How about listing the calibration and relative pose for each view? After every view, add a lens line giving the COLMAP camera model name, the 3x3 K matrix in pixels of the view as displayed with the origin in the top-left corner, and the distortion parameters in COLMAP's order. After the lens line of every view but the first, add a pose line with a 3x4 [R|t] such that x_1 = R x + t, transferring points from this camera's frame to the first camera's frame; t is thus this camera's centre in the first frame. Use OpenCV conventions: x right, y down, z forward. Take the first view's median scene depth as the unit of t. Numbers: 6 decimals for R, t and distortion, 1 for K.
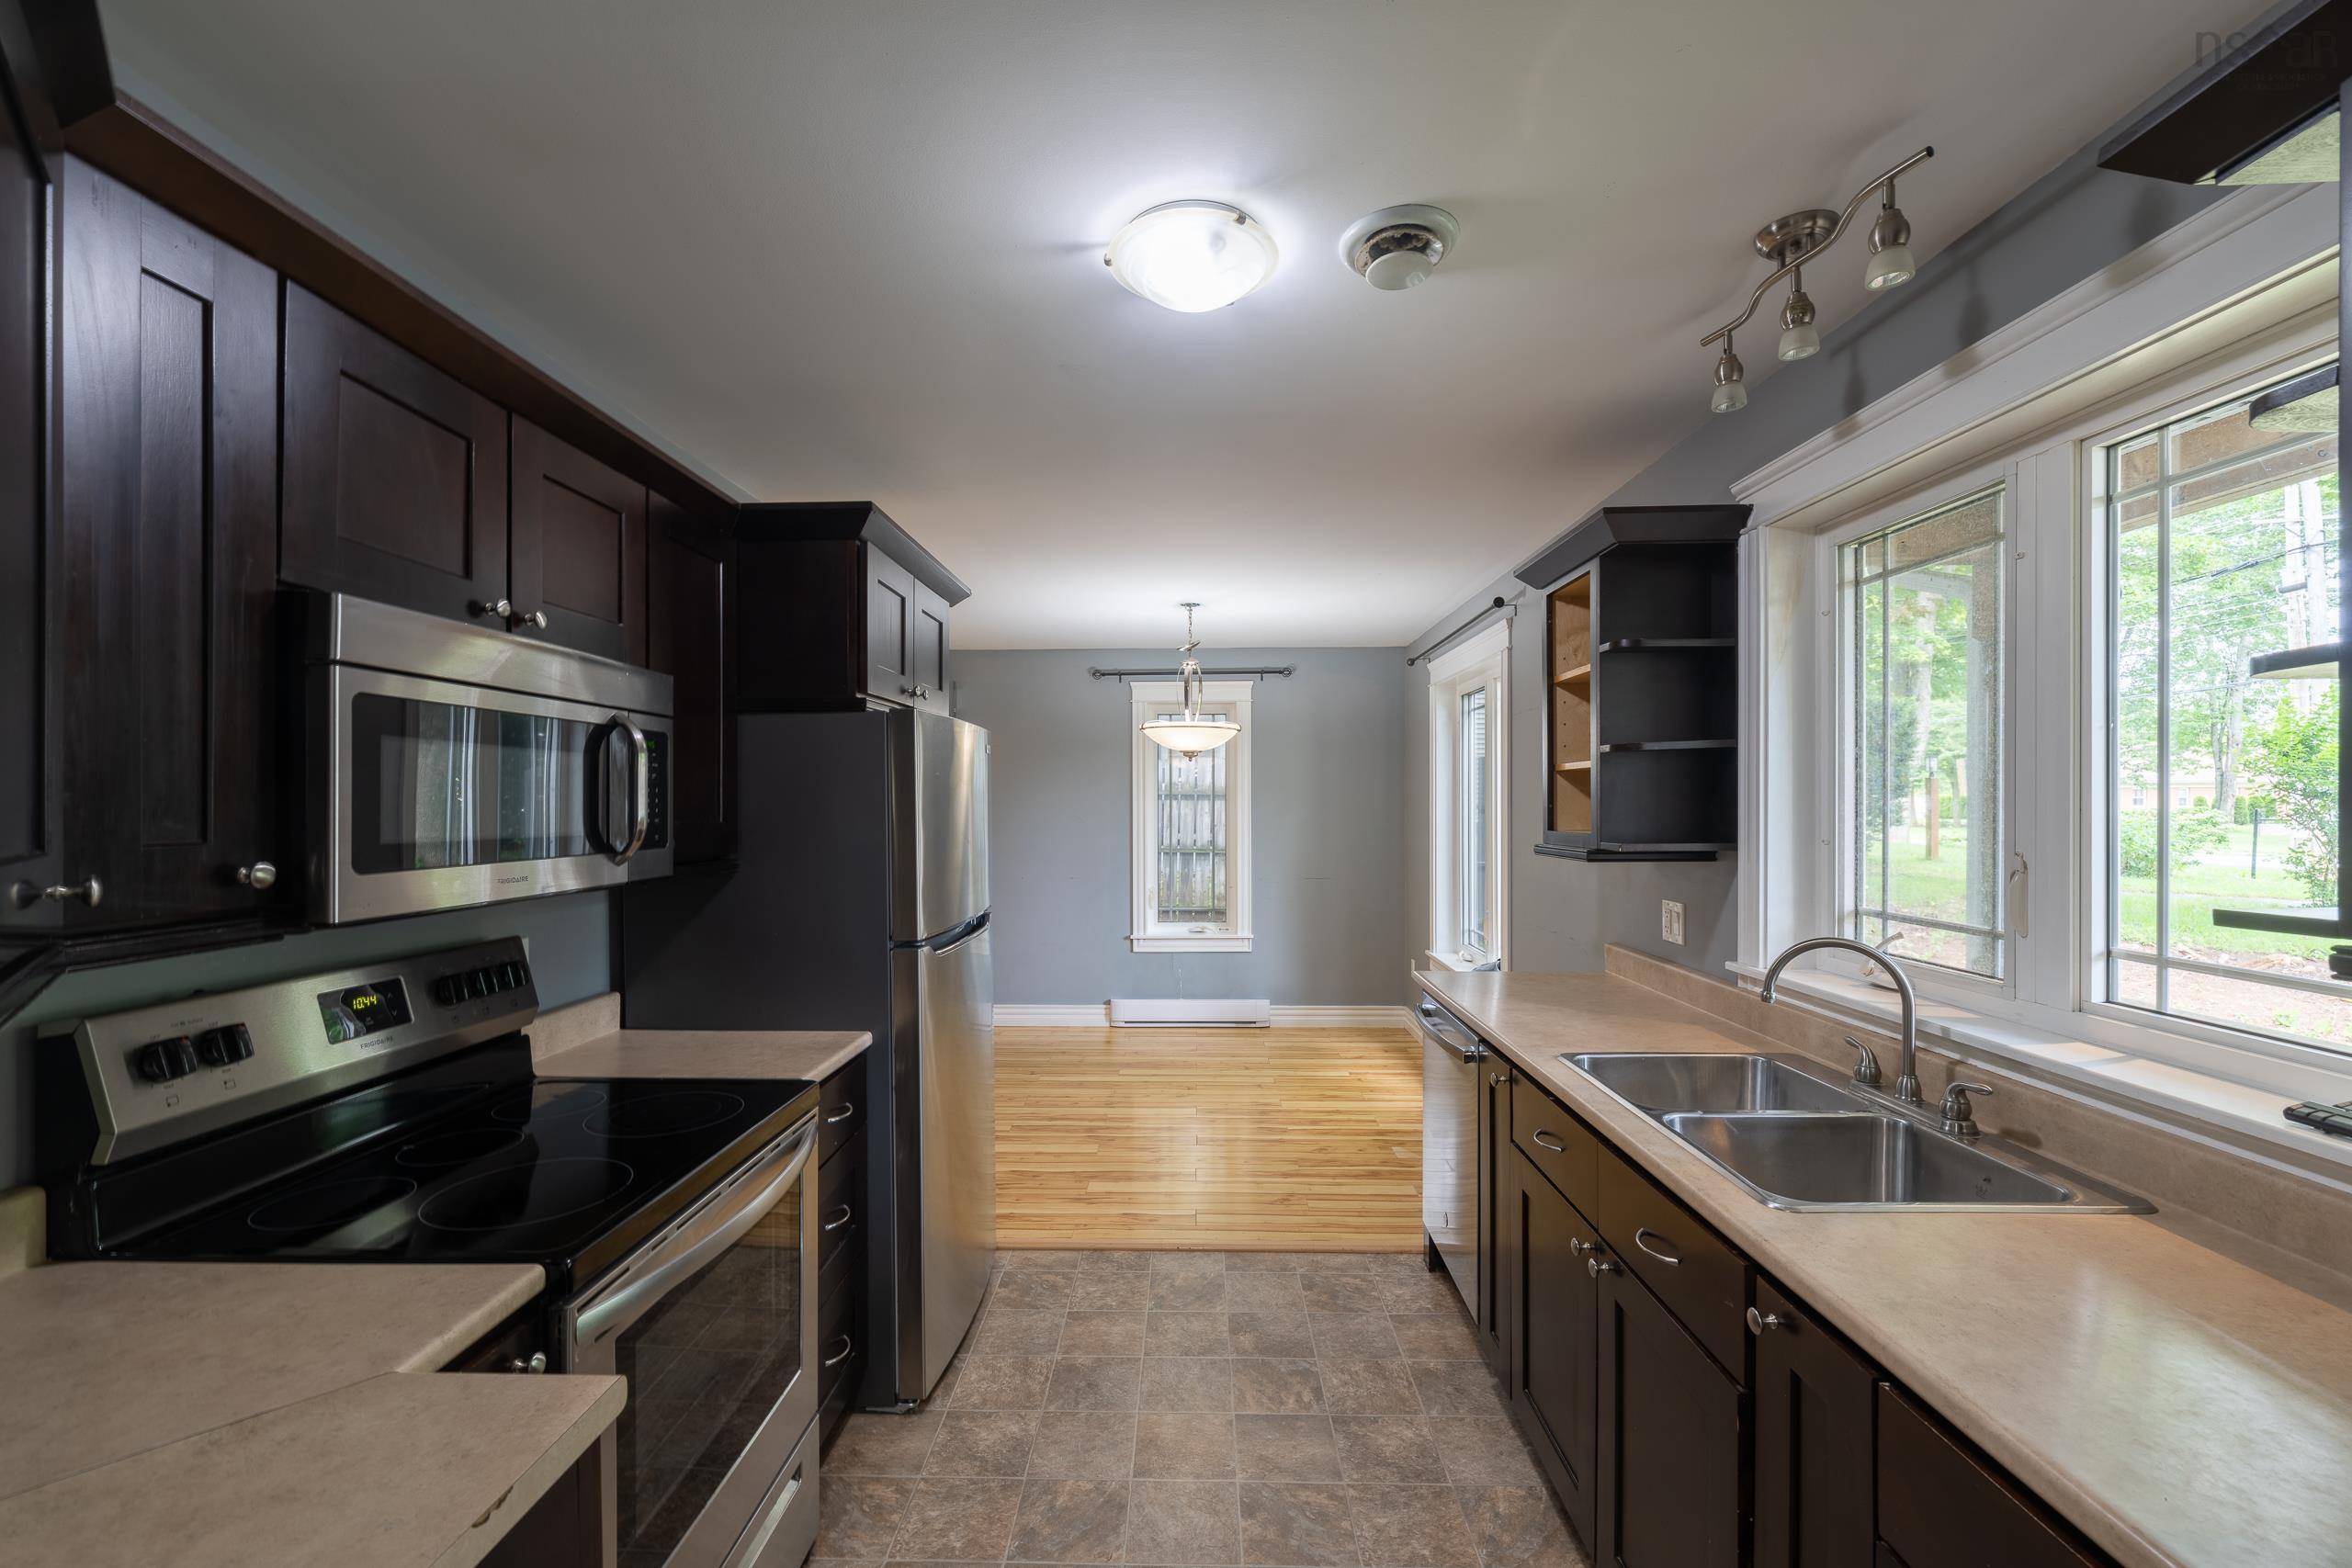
lens RADIAL K [[961.2, 0, 1169.2], [0, 961.2, 798.1], [0, 0, 1]] dist [0.004697, 0.000111]
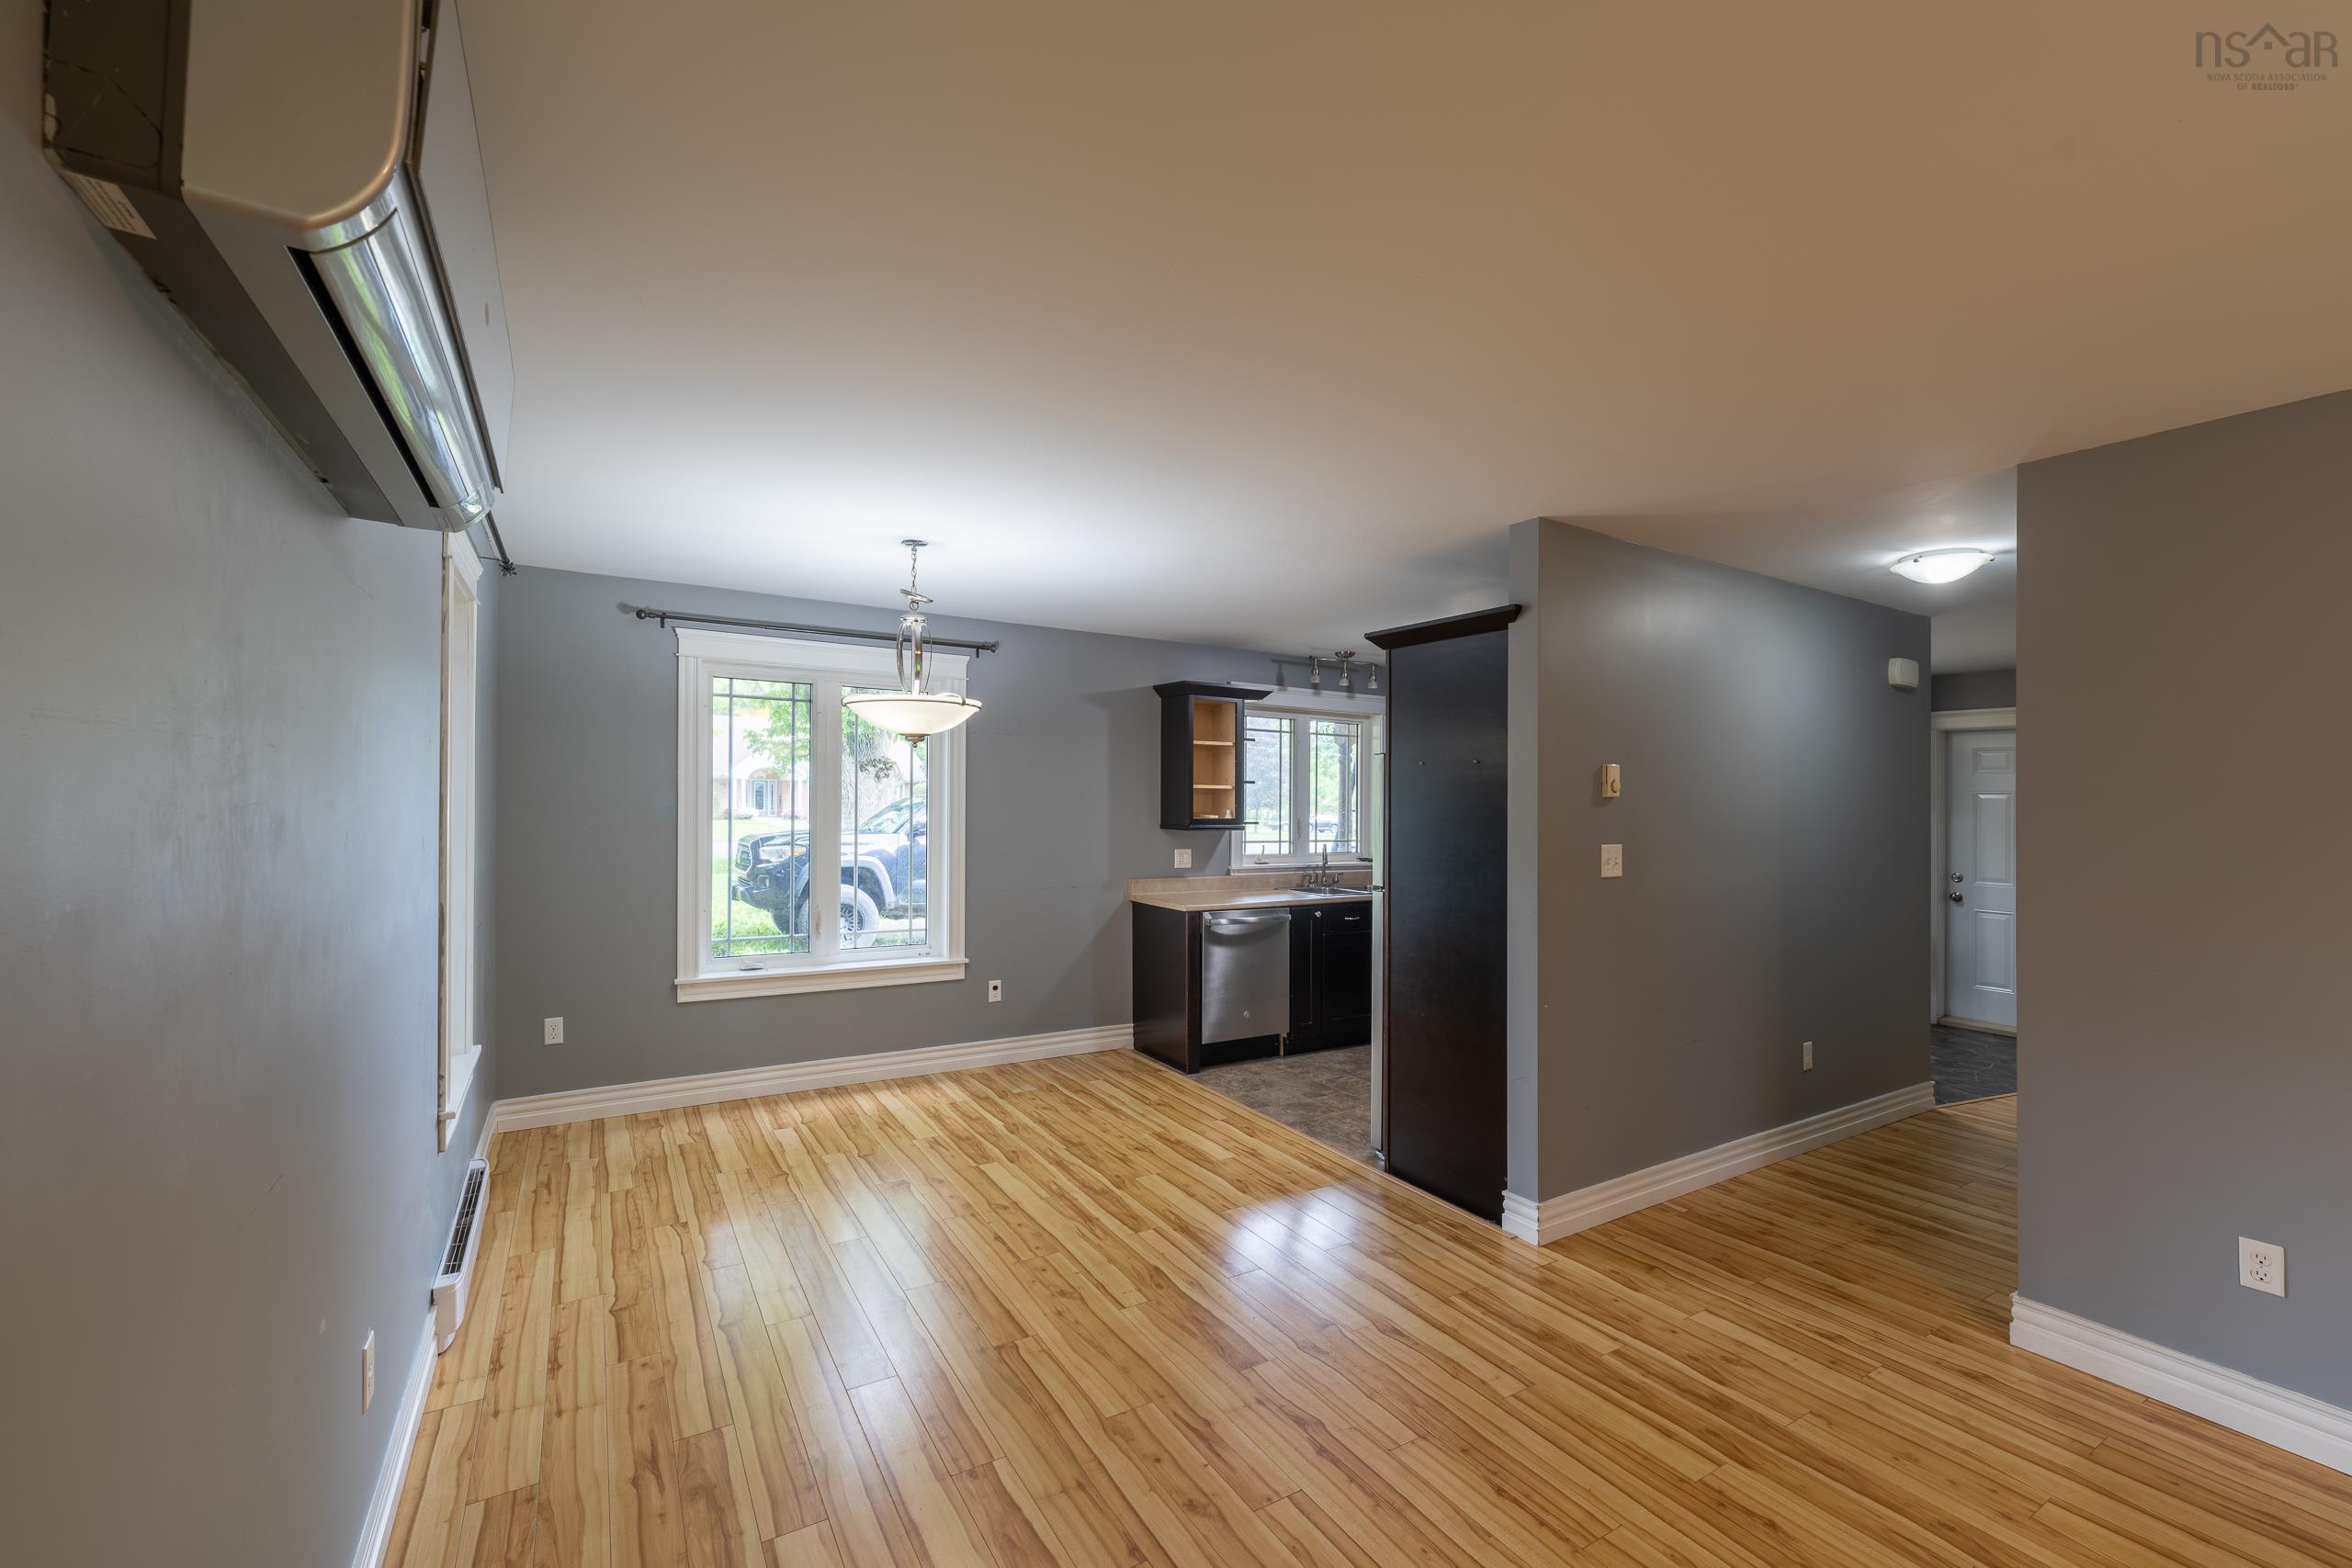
lens RADIAL K [[961.2, 0, 1168.9], [0, 961.2, 787.7], [0, 0, 1]] dist [0.004697, 0.000111]
pose [[-0.538138, 0.001059, 0.842856, -0.790564], [-0.017614, 0.999767, -0.012502, -0.001662], [-0.842673, -0.021574, -0.537994, 1.347094]]
